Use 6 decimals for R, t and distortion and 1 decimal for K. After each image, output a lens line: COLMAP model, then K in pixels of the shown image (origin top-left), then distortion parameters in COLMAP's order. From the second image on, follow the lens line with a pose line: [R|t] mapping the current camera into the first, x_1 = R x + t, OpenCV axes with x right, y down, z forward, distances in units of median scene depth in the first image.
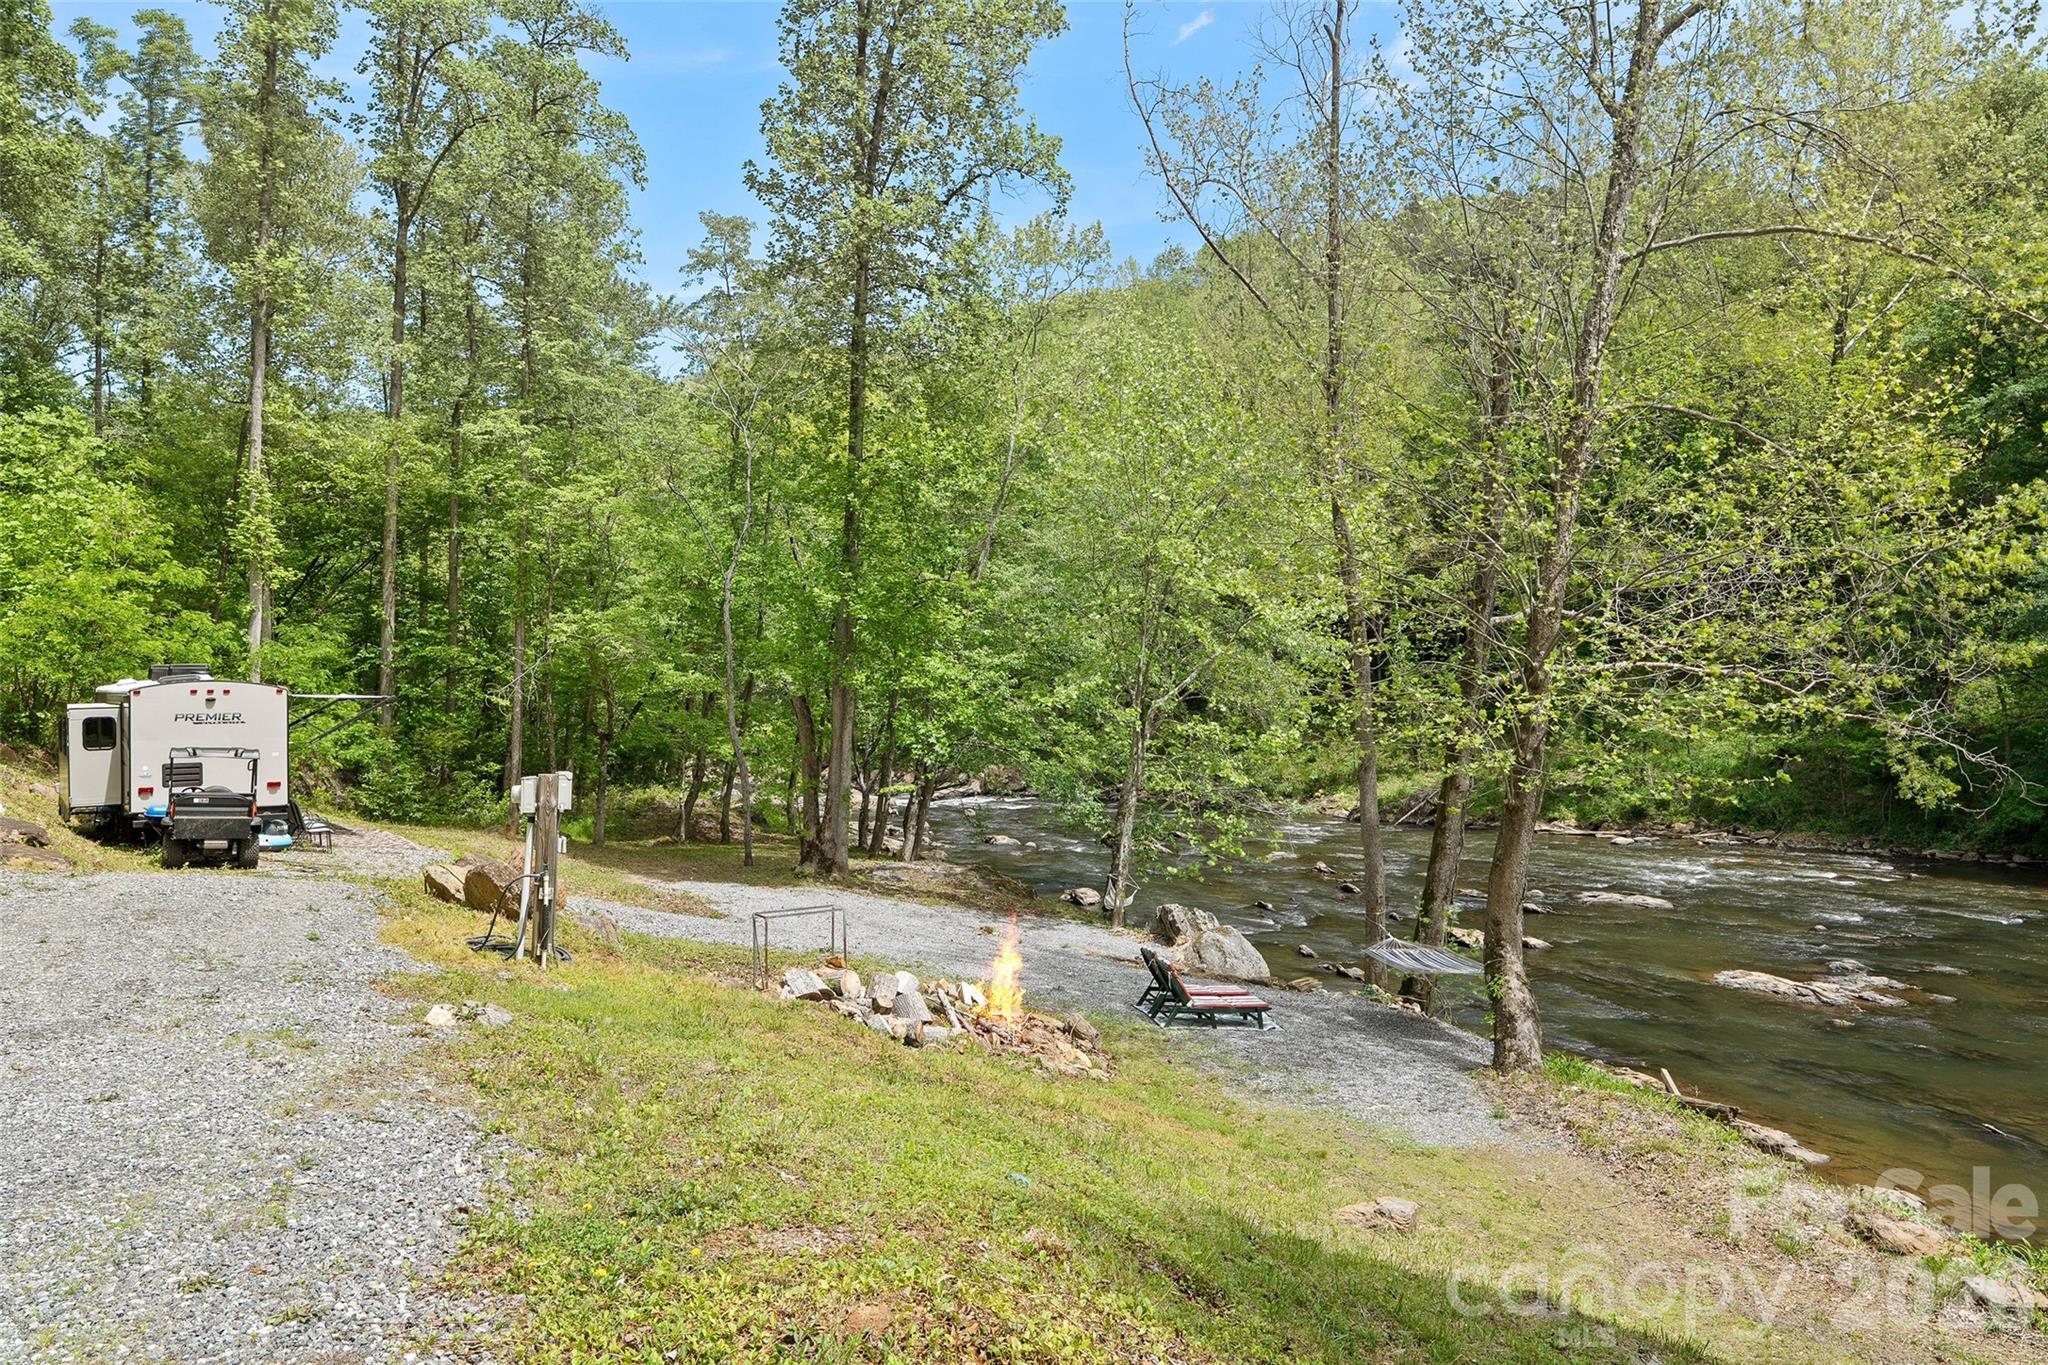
lens RADIAL K [[1416.7, 0, 1019.7], [0, 1416.7, 684.5], [0, 0, 1]] dist [0.022712, 0.004834]
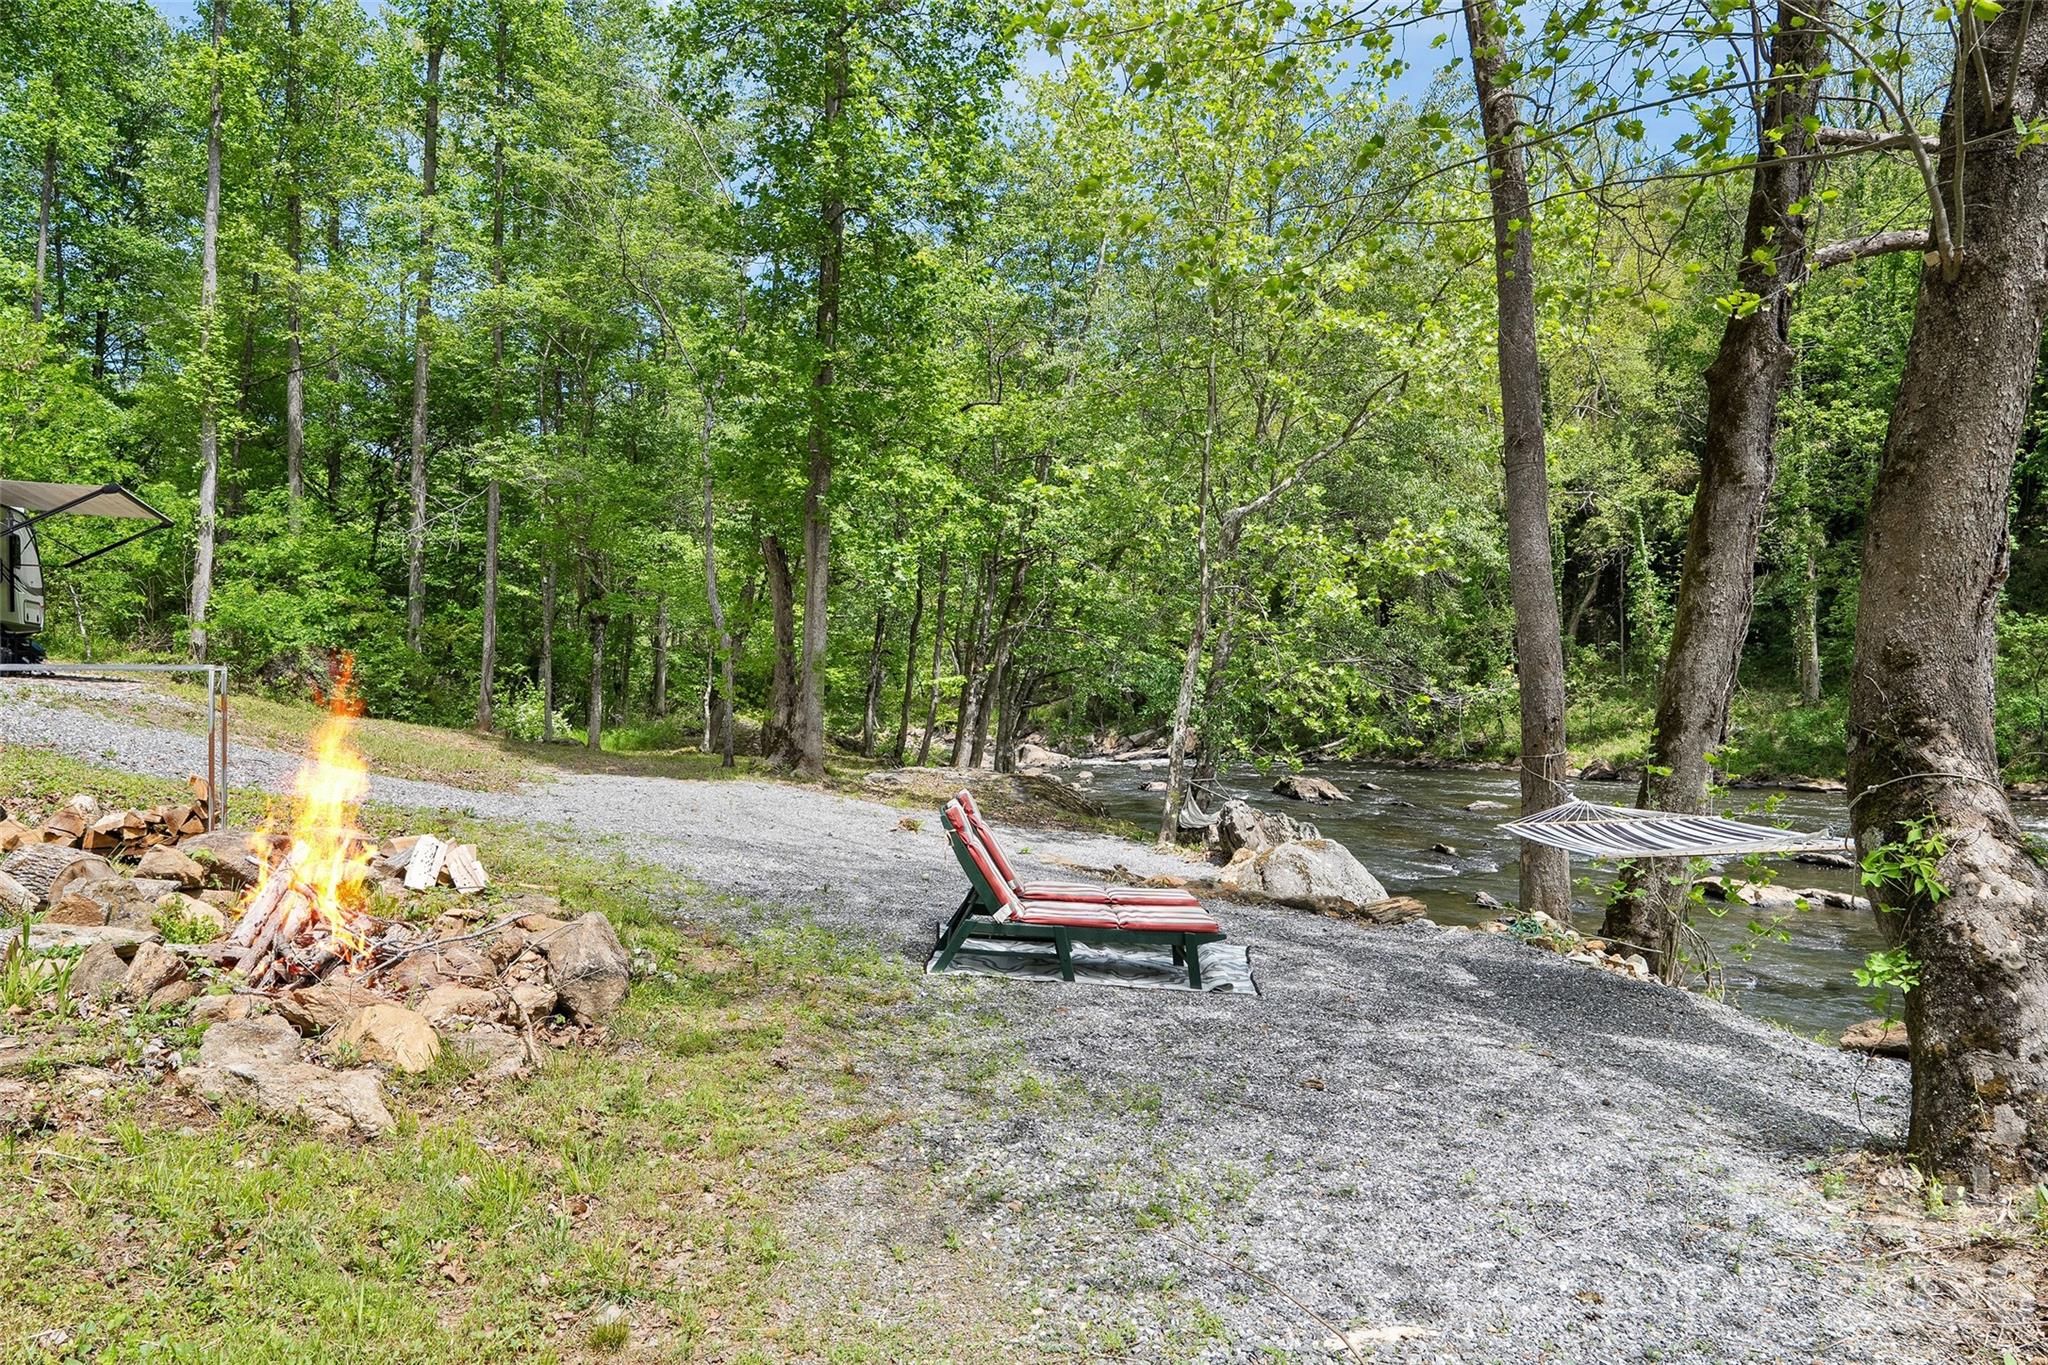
lens RADIAL K [[1263.2, 0, 1034.0], [0, 1263.2, 686.7], [0, 0, 1]] dist [0.007329, 0.001630]
pose [[0.981195, 0.000017, -0.193020, 0.129591], [-0.001382, 0.999975, -0.006938, 0.109192], [0.193015, 0.007074, 0.981170, 0.437772]]
